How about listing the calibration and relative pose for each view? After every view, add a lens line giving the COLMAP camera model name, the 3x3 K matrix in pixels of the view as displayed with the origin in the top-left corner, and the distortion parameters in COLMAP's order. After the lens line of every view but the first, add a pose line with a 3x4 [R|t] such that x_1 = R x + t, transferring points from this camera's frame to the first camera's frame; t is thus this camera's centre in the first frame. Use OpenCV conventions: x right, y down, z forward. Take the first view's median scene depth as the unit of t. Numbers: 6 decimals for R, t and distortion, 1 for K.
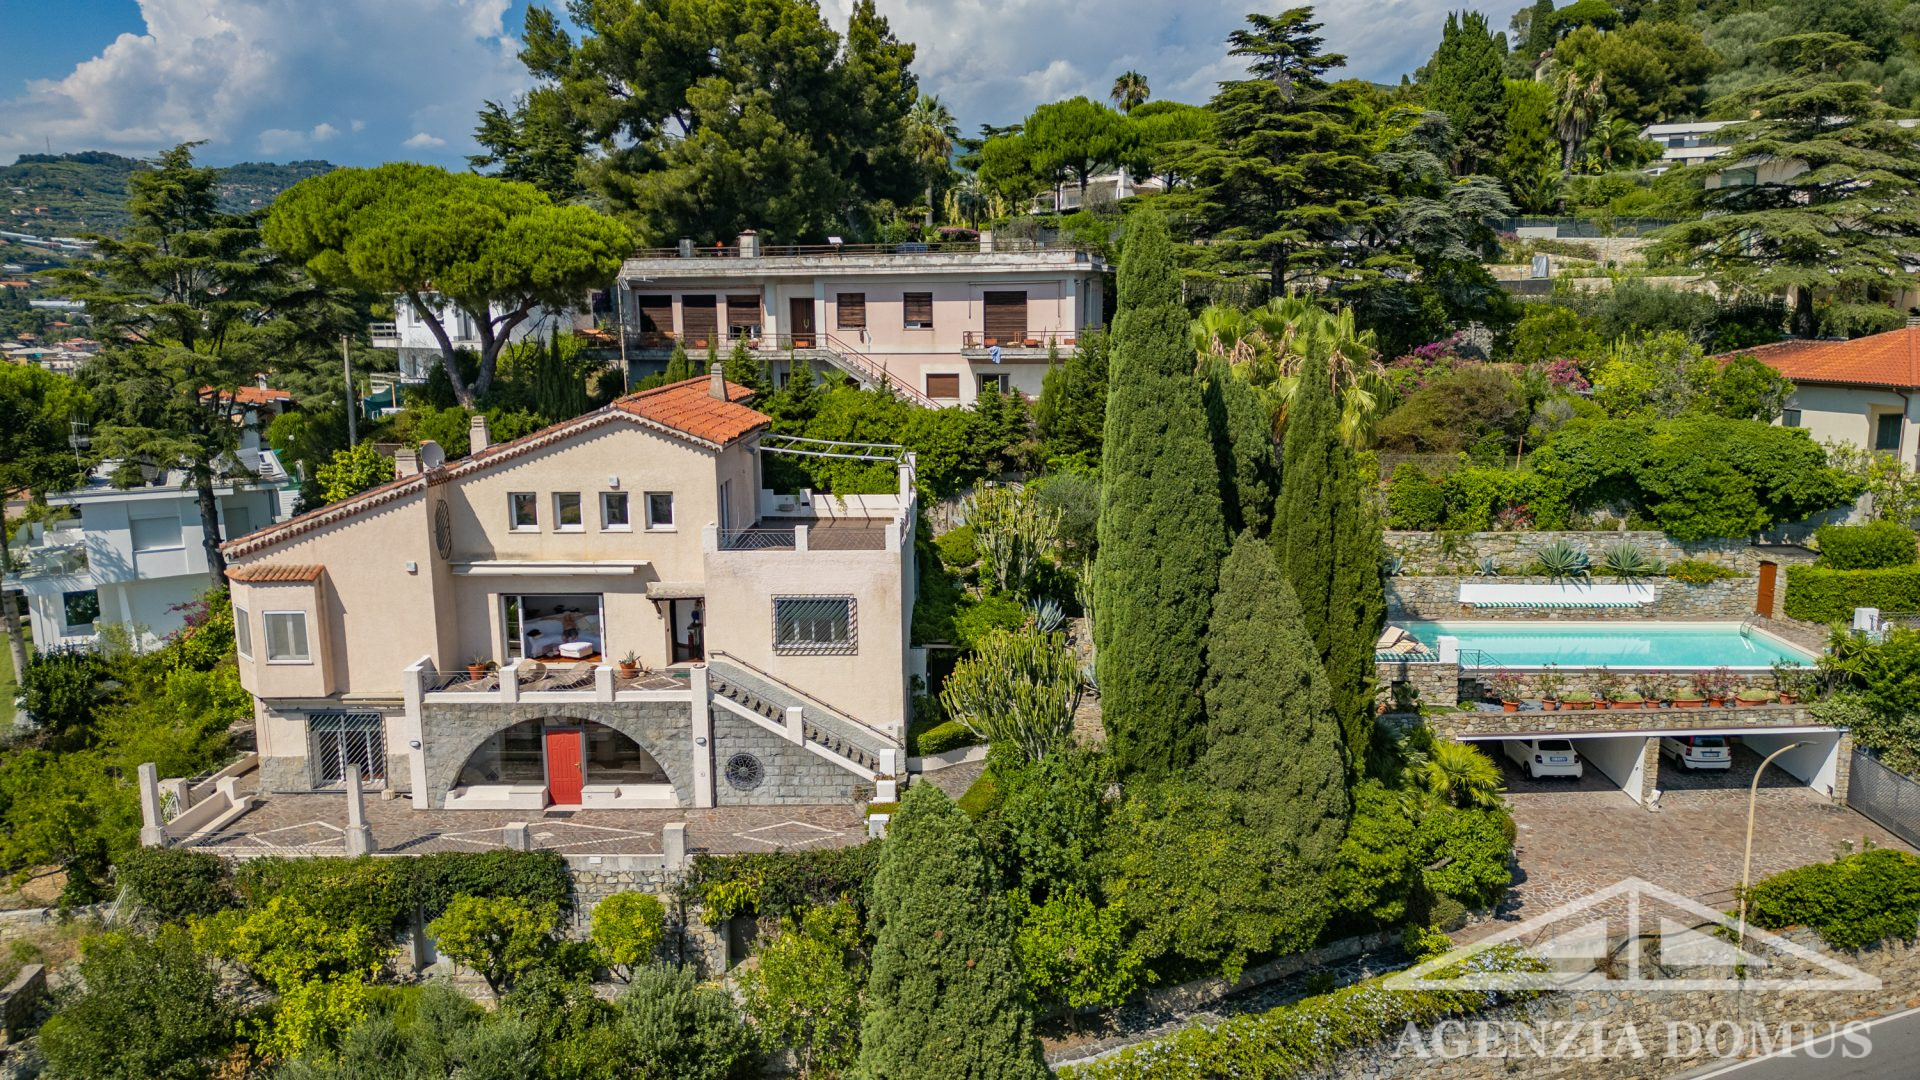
lens RADIAL K [[1338.5, 0, 956.4], [0, 1338.5, 543.7], [0, 0, 1]] dist [0.064876, -0.060818]
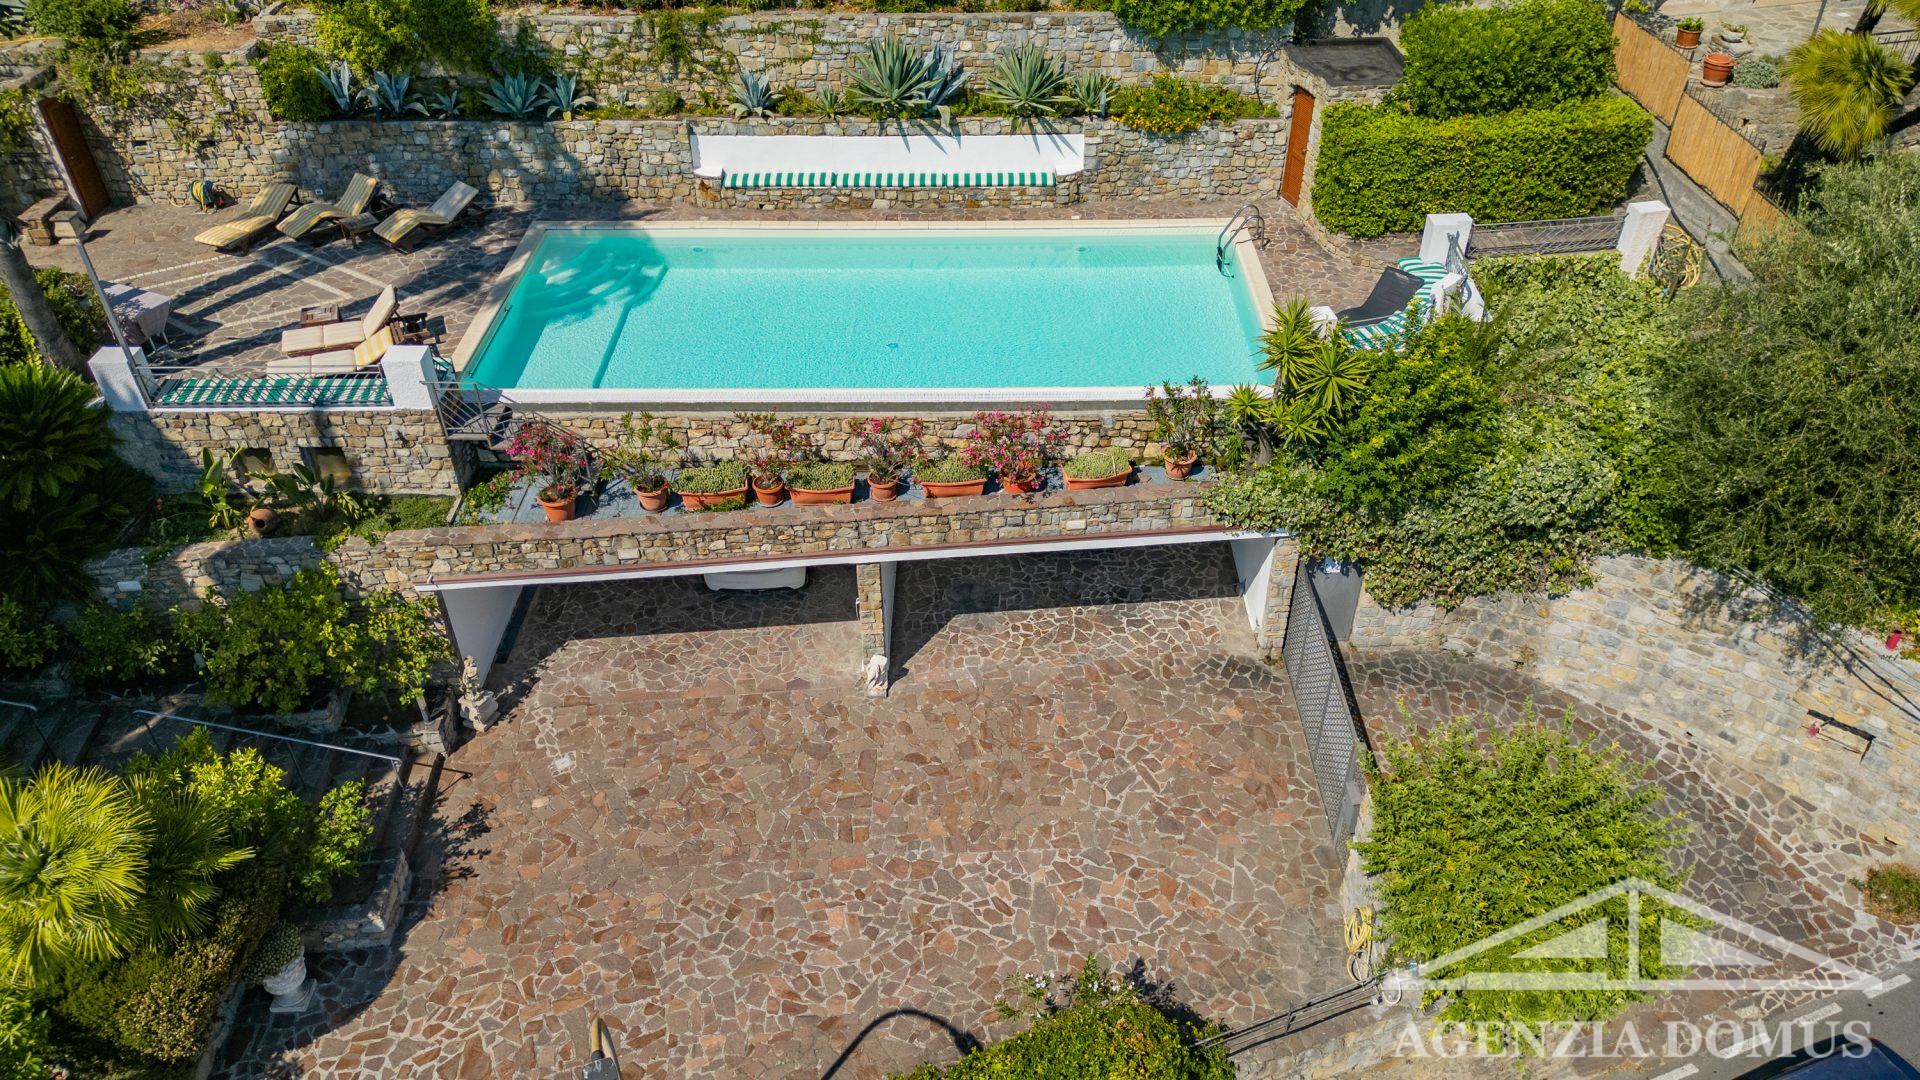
lens RADIAL K [[1338.5, 0, 956.4], [0, 1338.5, 543.7], [0, 0, 1]] dist [0.064876, -0.060818]
pose [[0.999283, -0.022986, 0.030092, 0.453451], [0.006728, 0.889809, 0.456283, -0.059522], [-0.037264, -0.455753, 0.889326, 0.511927]]
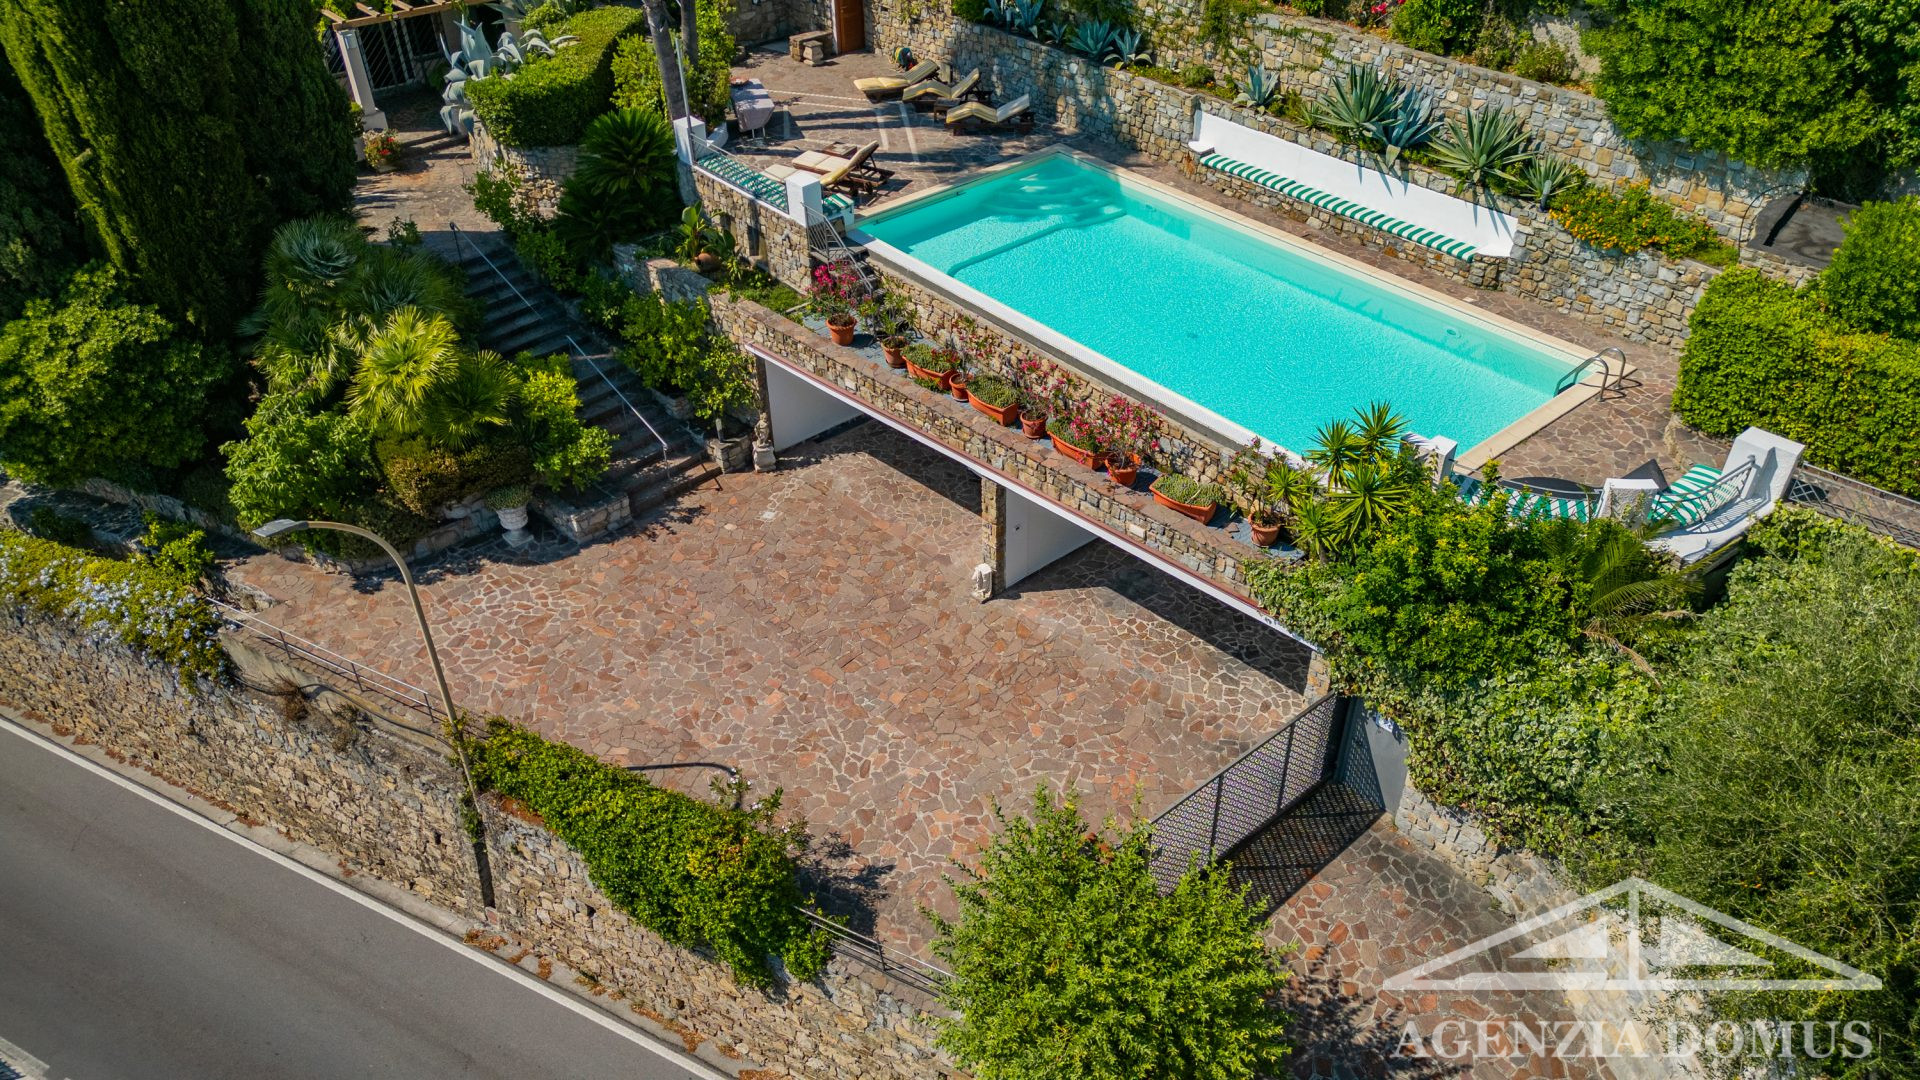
lens RADIAL K [[1338.5, 0, 956.4], [0, 1338.5, 543.7], [0, 0, 1]] dist [0.064876, -0.060818]
pose [[0.679616, 0.444650, -0.583446, 0.695780], [-0.127332, 0.854785, 0.503120, -0.078324], [0.722433, -0.267637, 0.637543, 0.561912]]
